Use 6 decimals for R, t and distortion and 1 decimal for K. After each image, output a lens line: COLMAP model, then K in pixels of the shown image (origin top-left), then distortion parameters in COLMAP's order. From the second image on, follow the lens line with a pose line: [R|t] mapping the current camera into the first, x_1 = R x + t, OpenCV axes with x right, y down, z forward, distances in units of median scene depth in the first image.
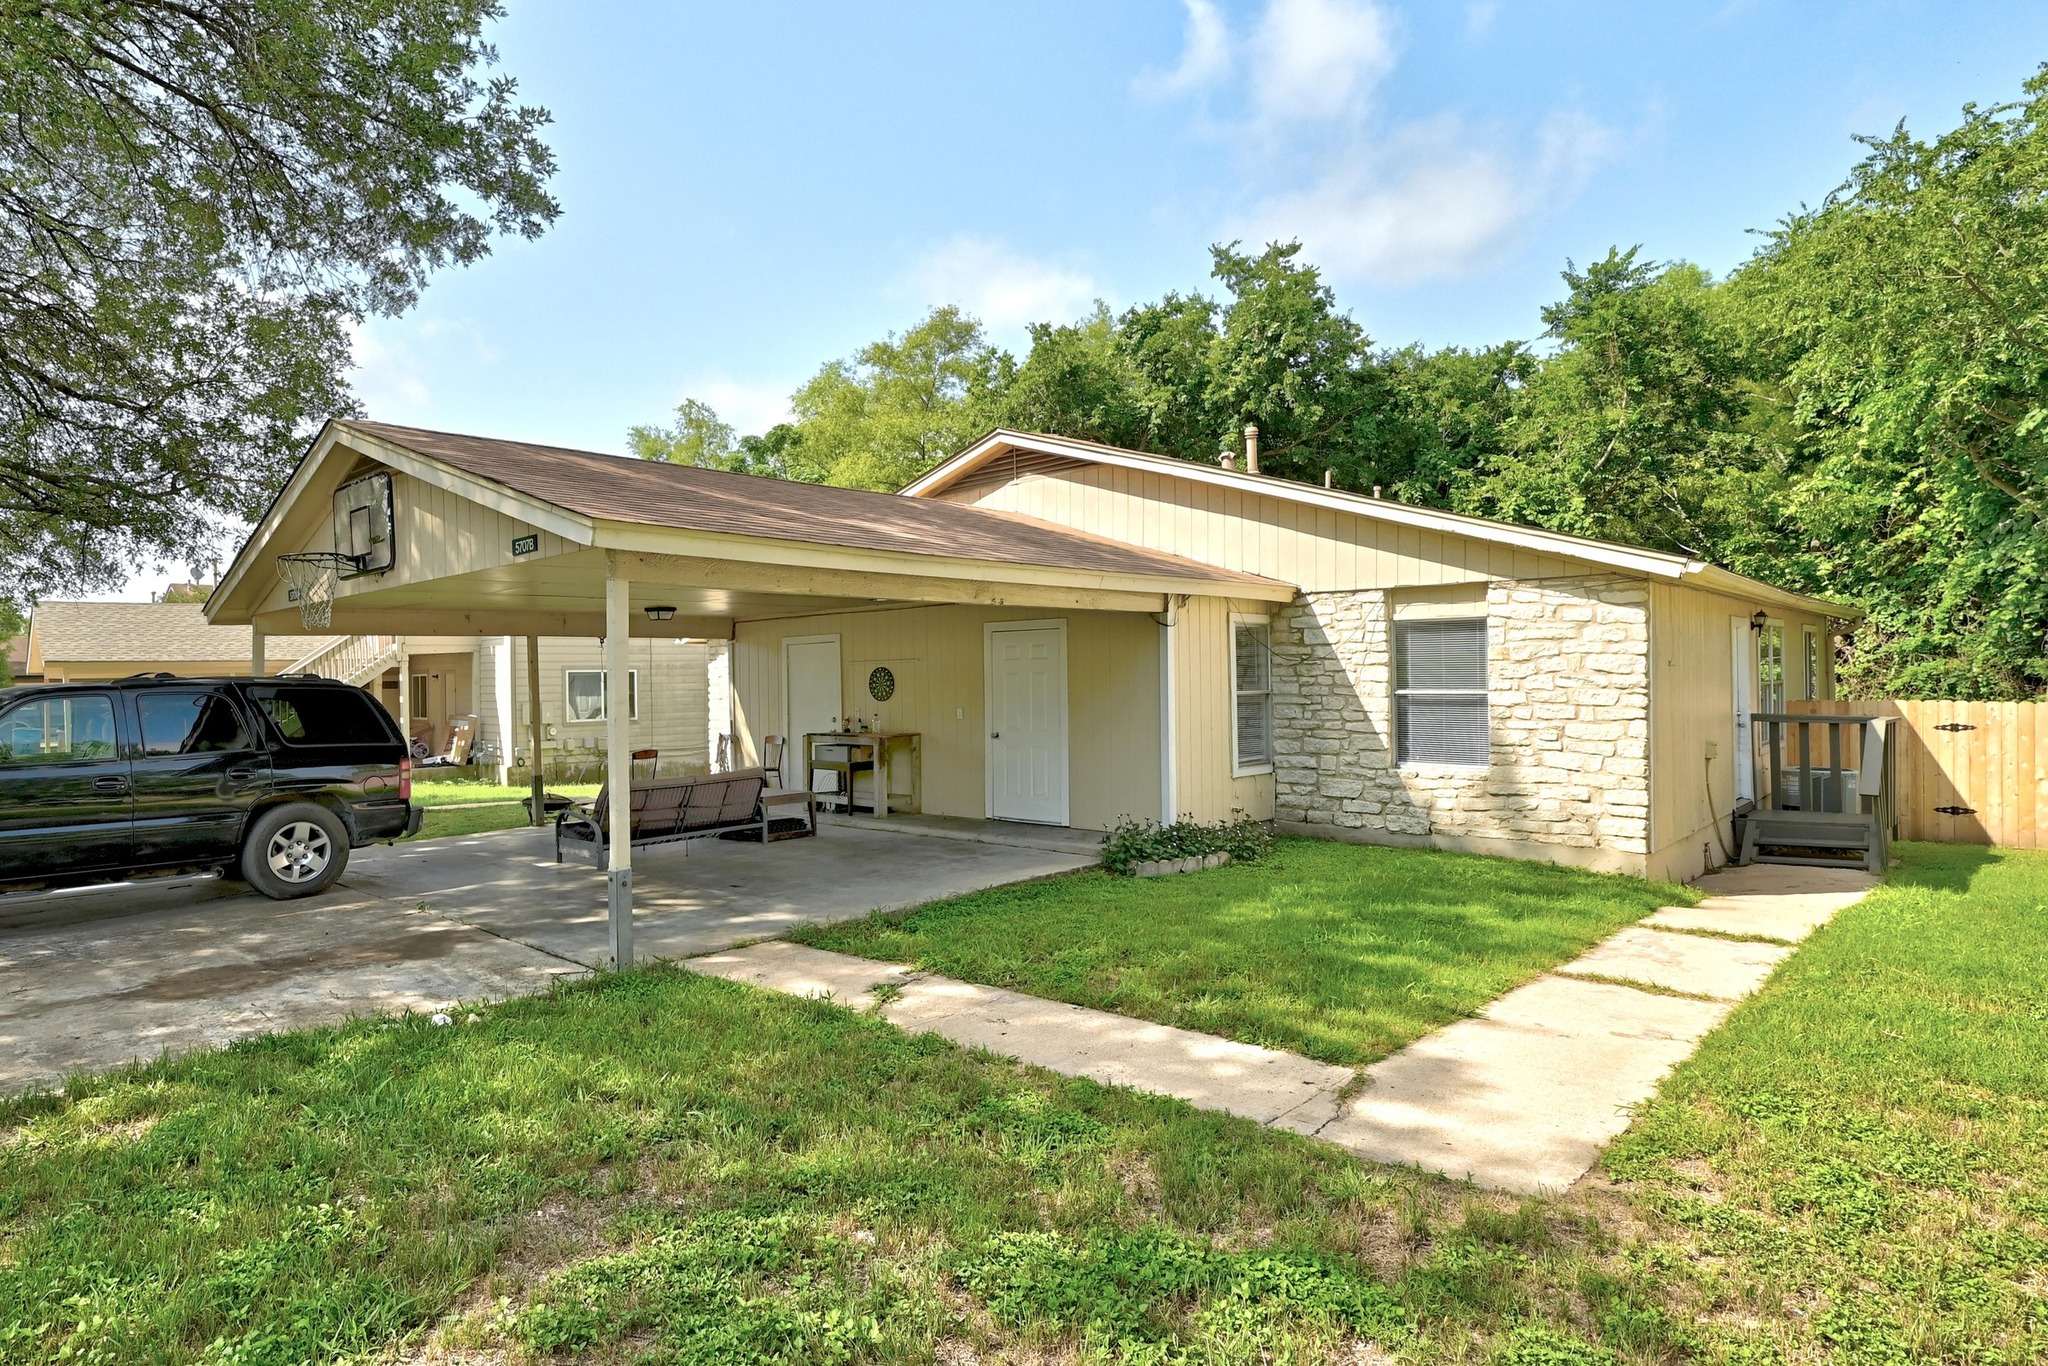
lens RADIAL K [[1087.3, 0, 866.3], [0, 1087.3, 707.2], [0, 0, 1]] dist [0.005106, -0.000345]
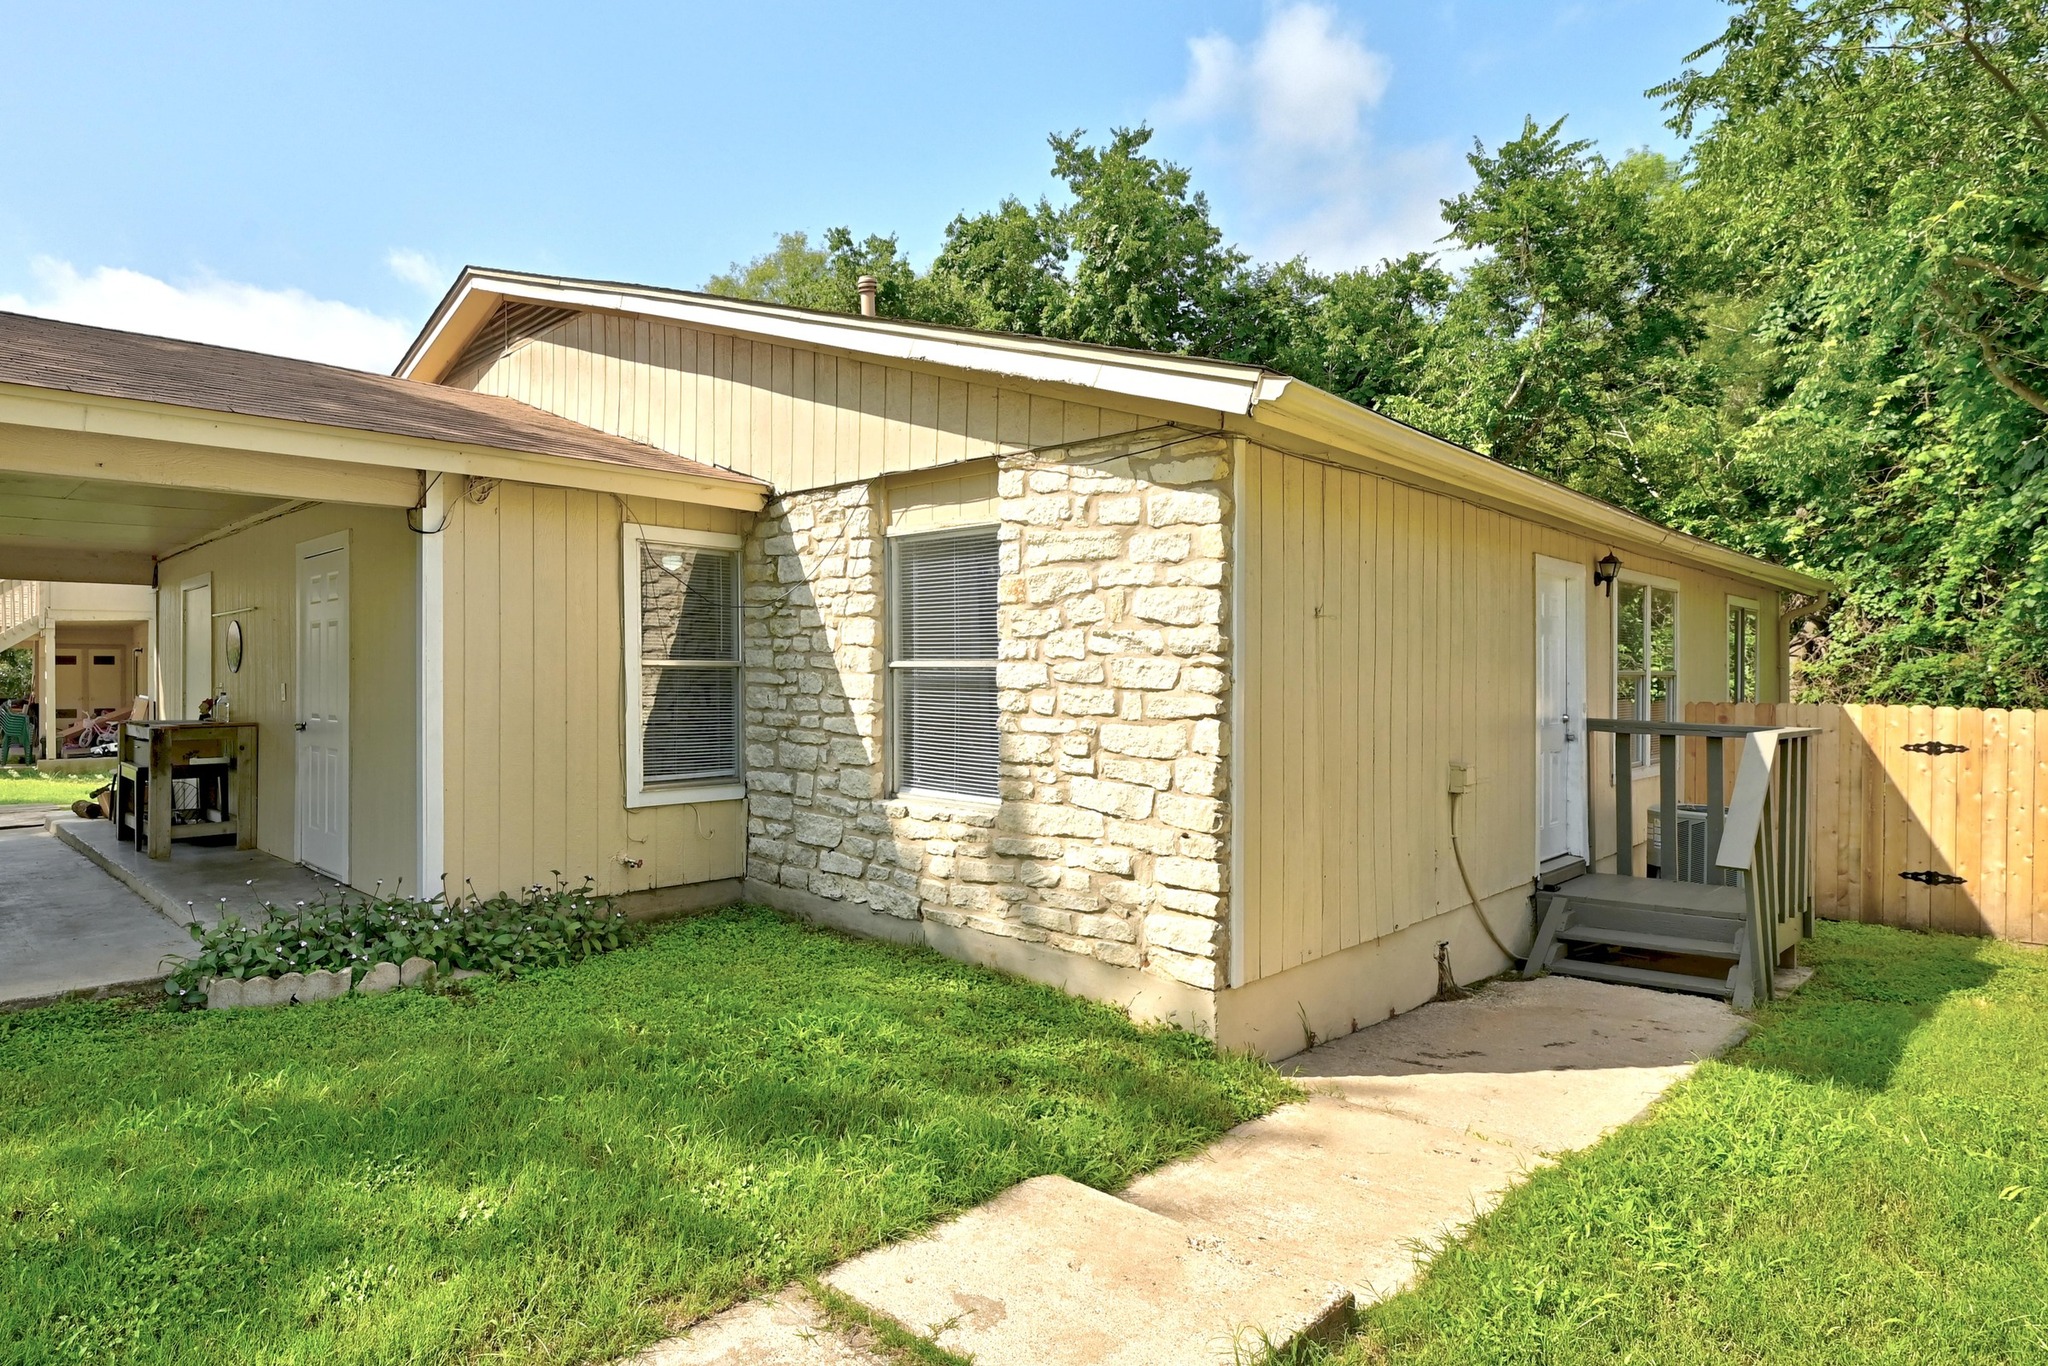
lens RADIAL K [[1092.1, 0, 859.3], [0, 1092.1, 701.8], [0, 0, 1]] dist [0.005646, 0.001483]
pose [[0.999462, 0.020268, -0.025783, 0.293823], [-0.020333, 0.999791, -0.002255, 0.004365], [0.025732, 0.002778, 0.999665, 0.260686]]
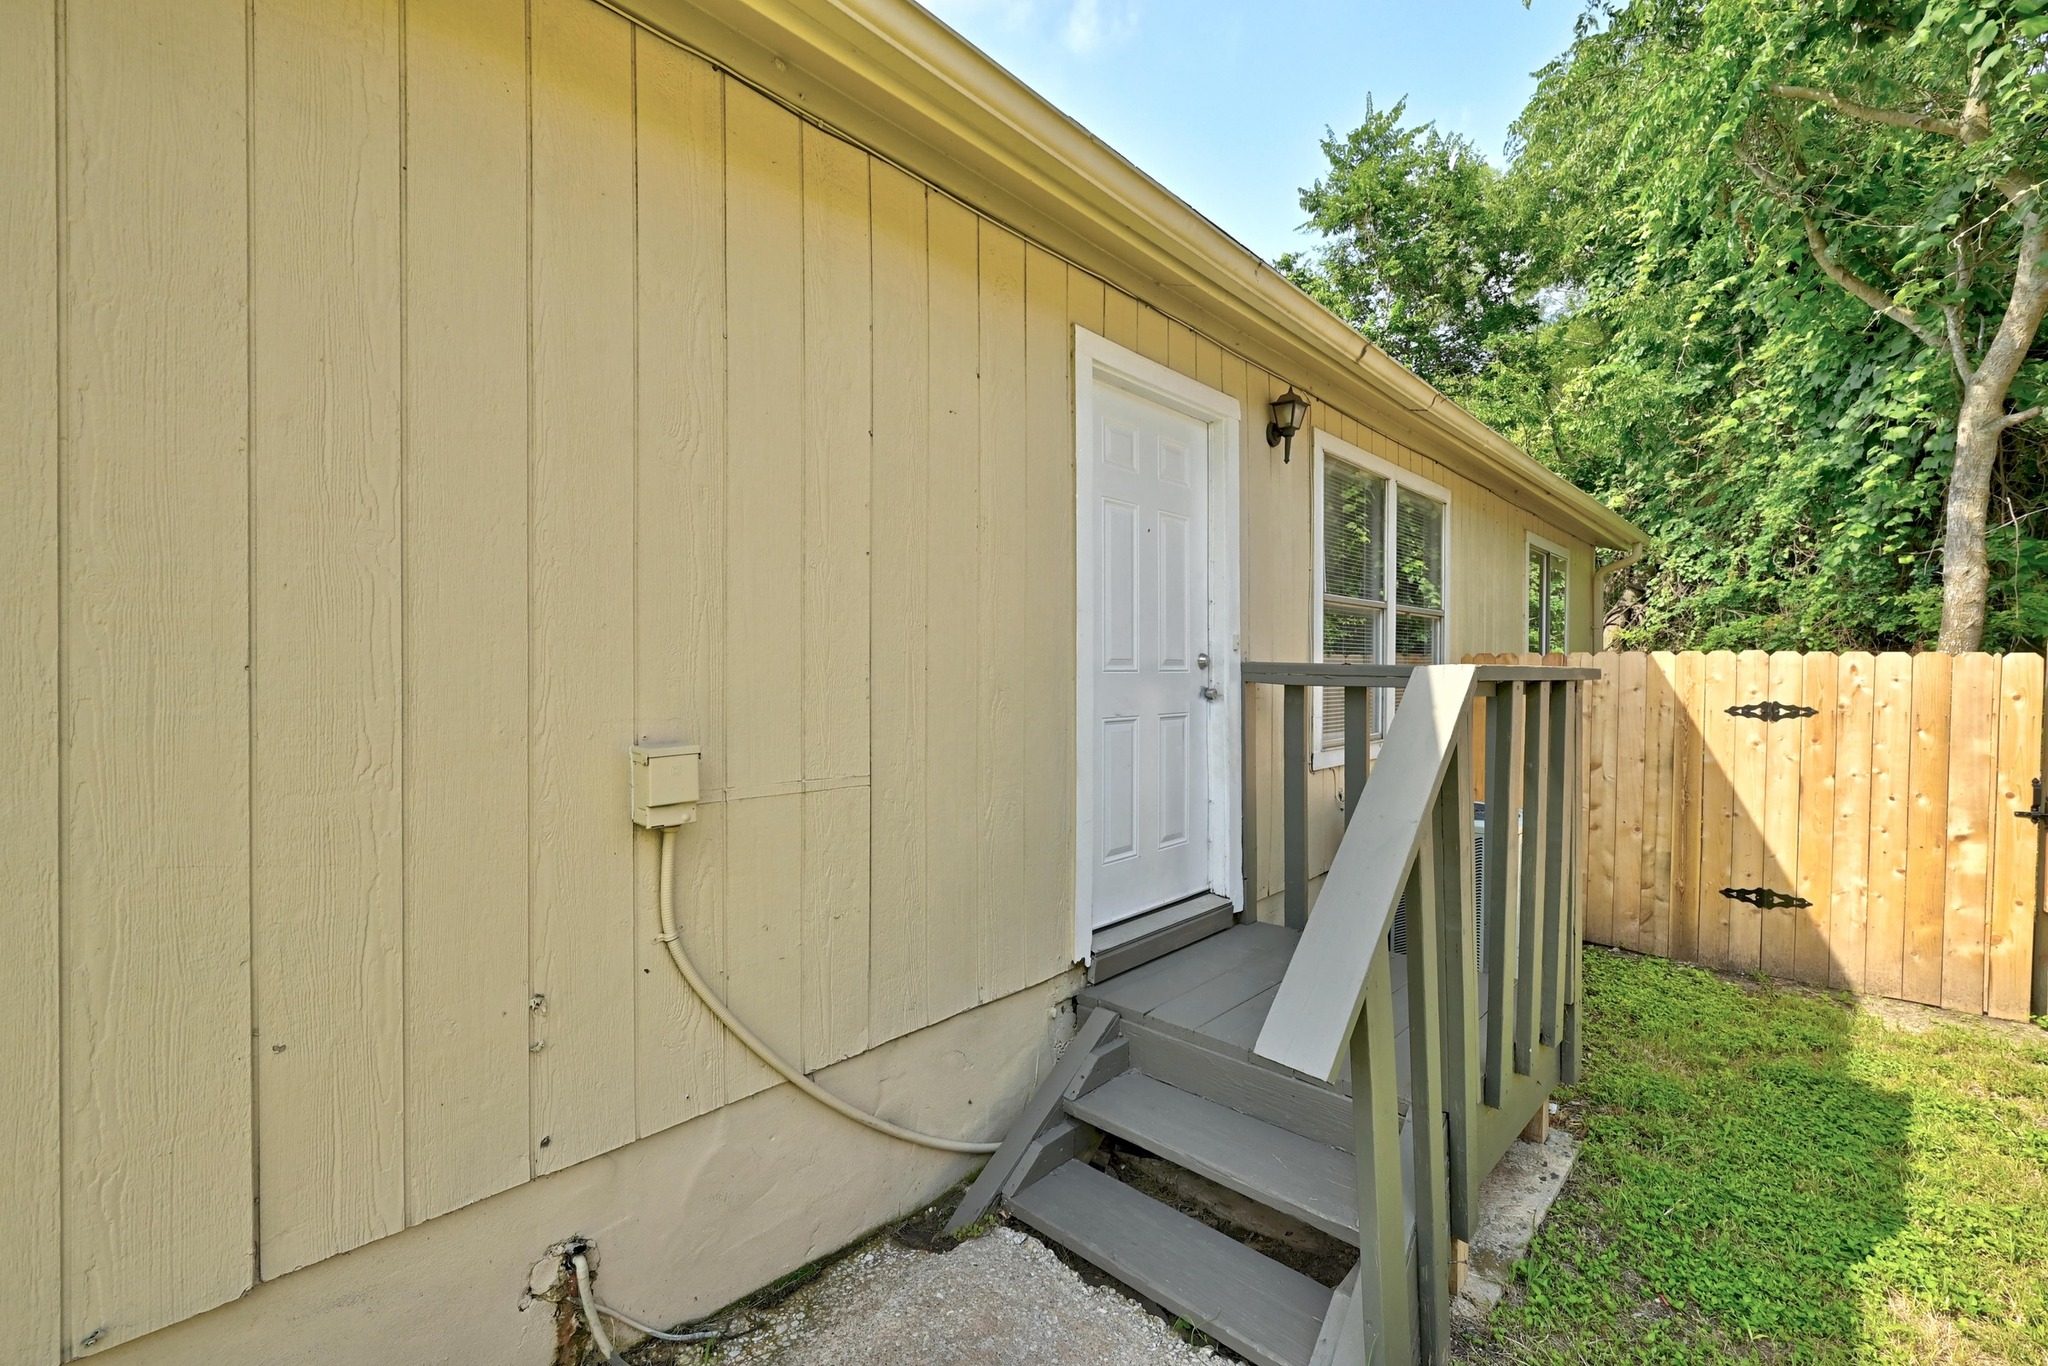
lens RADIAL K [[829.1, 0, 1018.2], [0, 829.1, 702.0], [0, 0, 1]] dist [-0.008151, -0.000142]
pose [[0.999080, 0.016391, 0.039623, 0.520135], [-0.016877, 0.999786, 0.011968, 0.012256], [-0.039418, -0.012625, 0.999143, 0.520117]]
